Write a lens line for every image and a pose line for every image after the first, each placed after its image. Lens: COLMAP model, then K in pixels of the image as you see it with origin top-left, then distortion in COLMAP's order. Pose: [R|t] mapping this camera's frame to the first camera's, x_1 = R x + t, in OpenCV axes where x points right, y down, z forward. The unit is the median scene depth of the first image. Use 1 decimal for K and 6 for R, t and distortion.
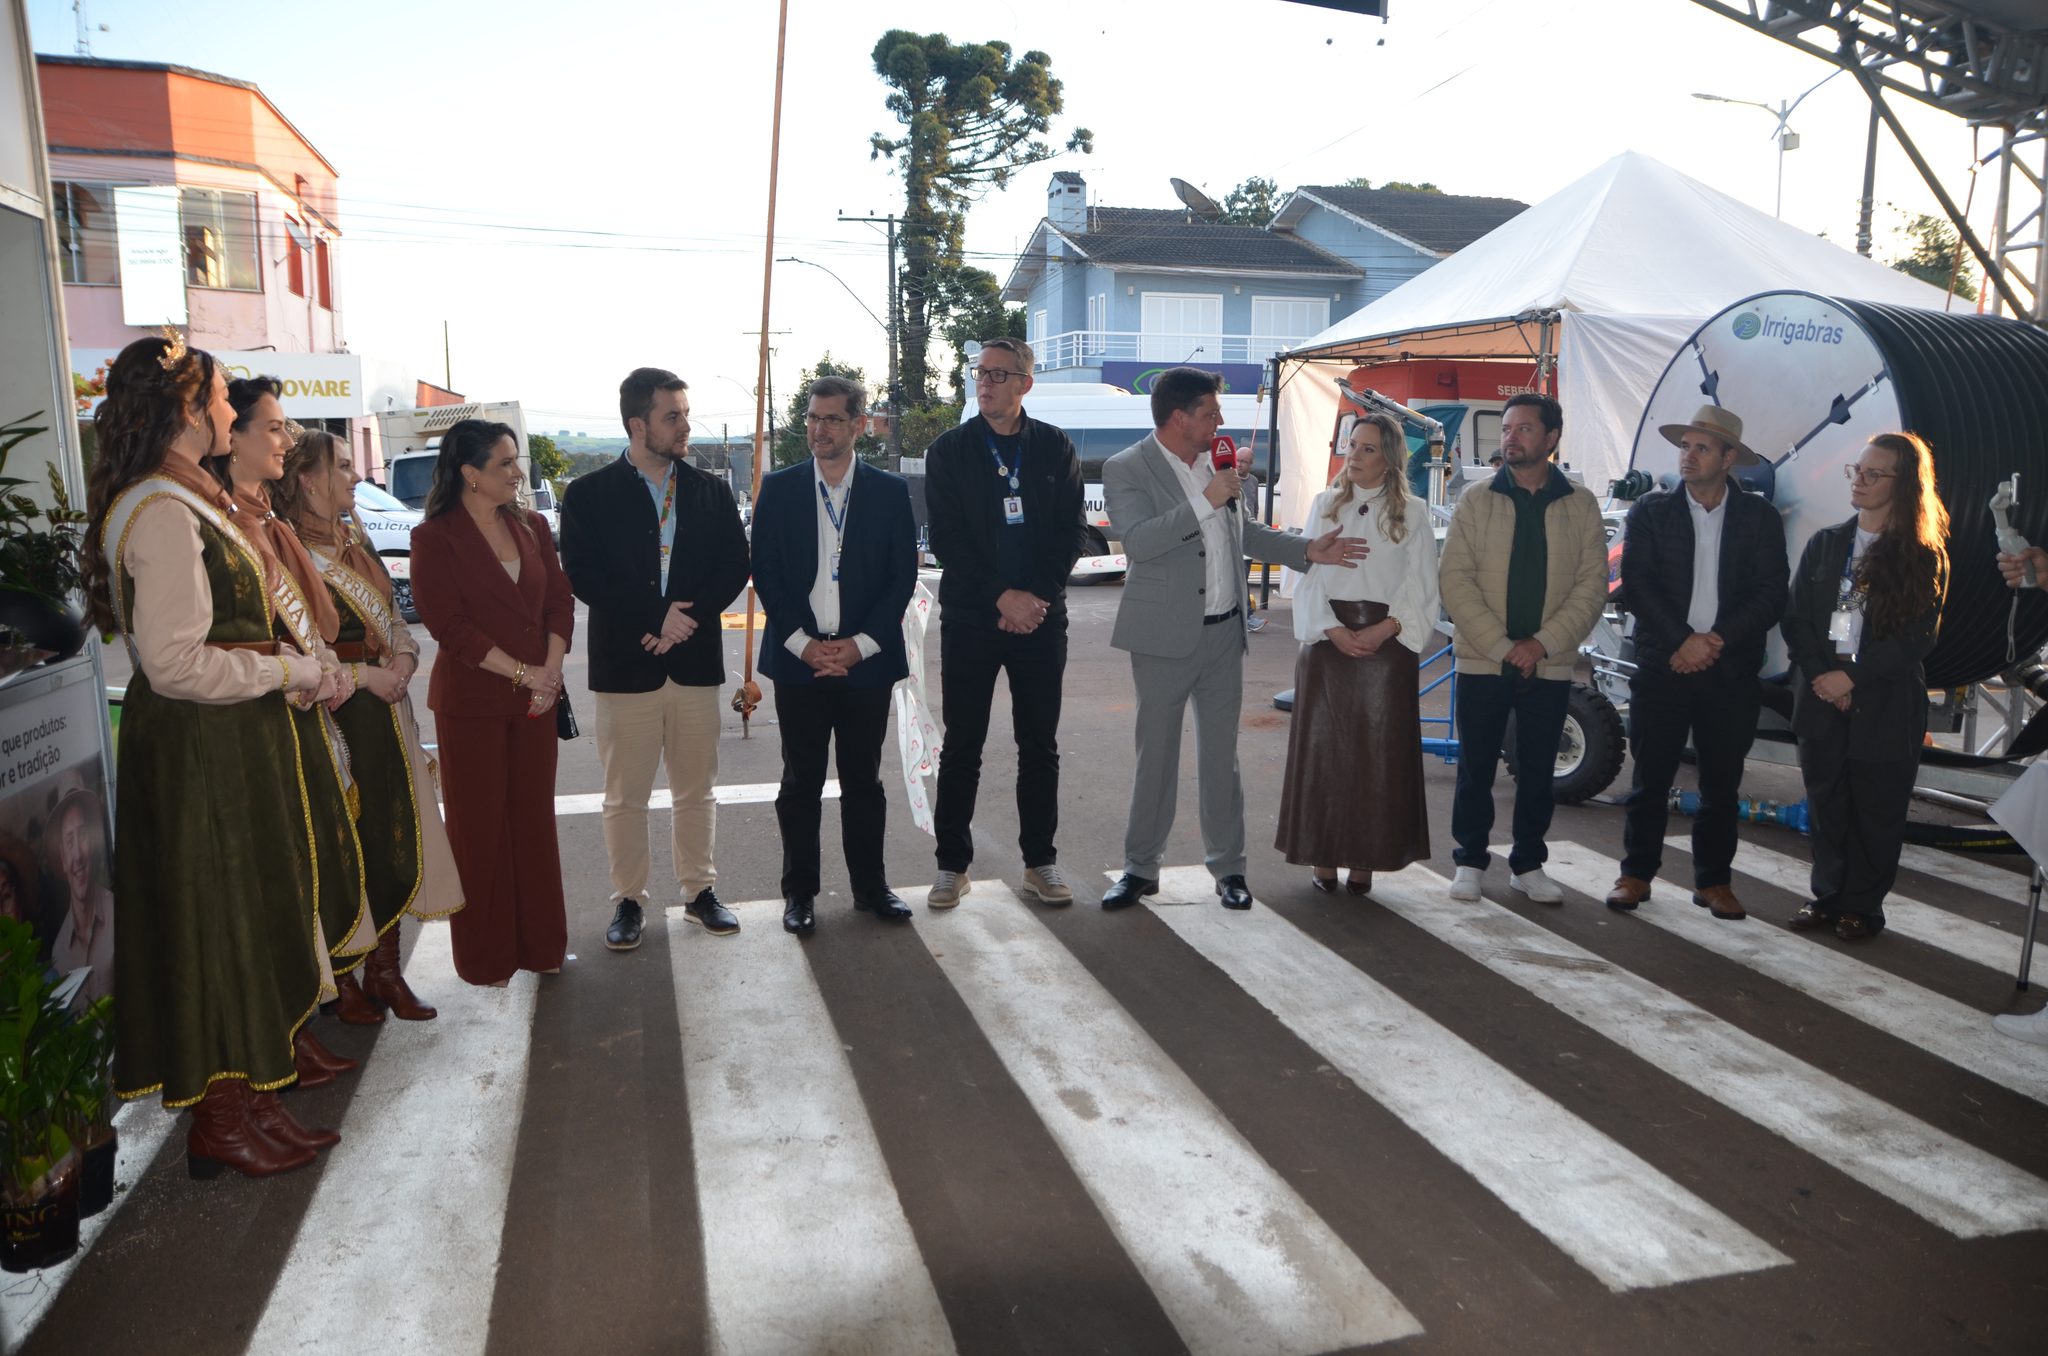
lens RADIAL K [[1506.2, 0, 1028.2], [0, 1506.2, 676.3], [0, 0, 1]] dist [-0.119458, 0.101828]
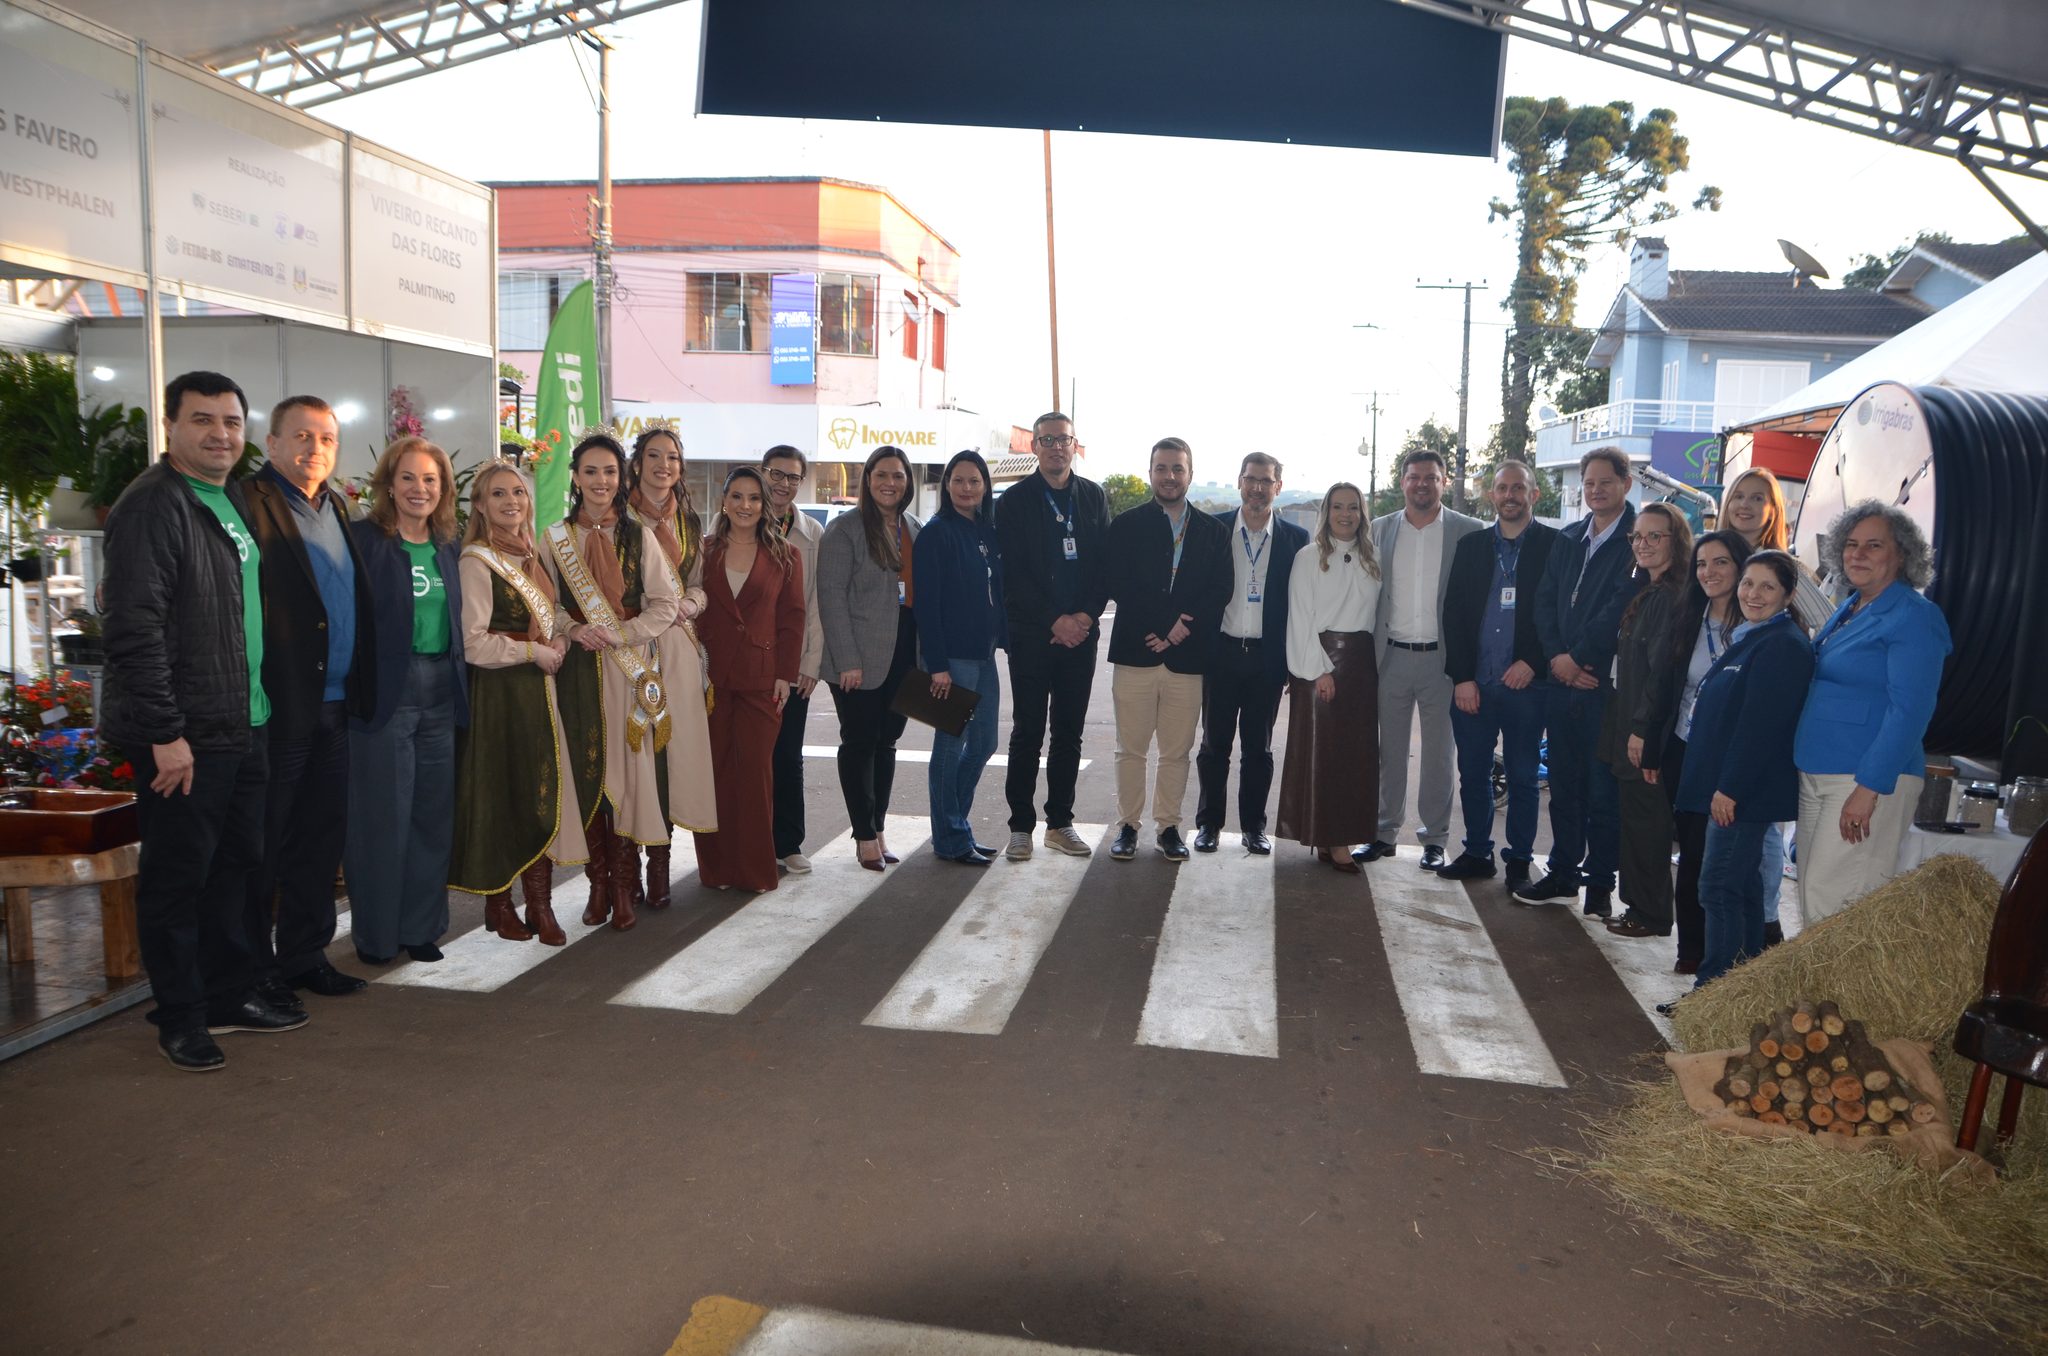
lens RADIAL K [[1506.2, 0, 1040.4], [0, 1506.2, 676.9], [0, 0, 1]] dist [-0.119458, 0.101828]
pose [[0.915836, 0.075967, -0.394301, 0.467227], [-0.090453, 0.995733, -0.018254, 0.036549], [0.391232, 0.052383, 0.918800, -0.268585]]
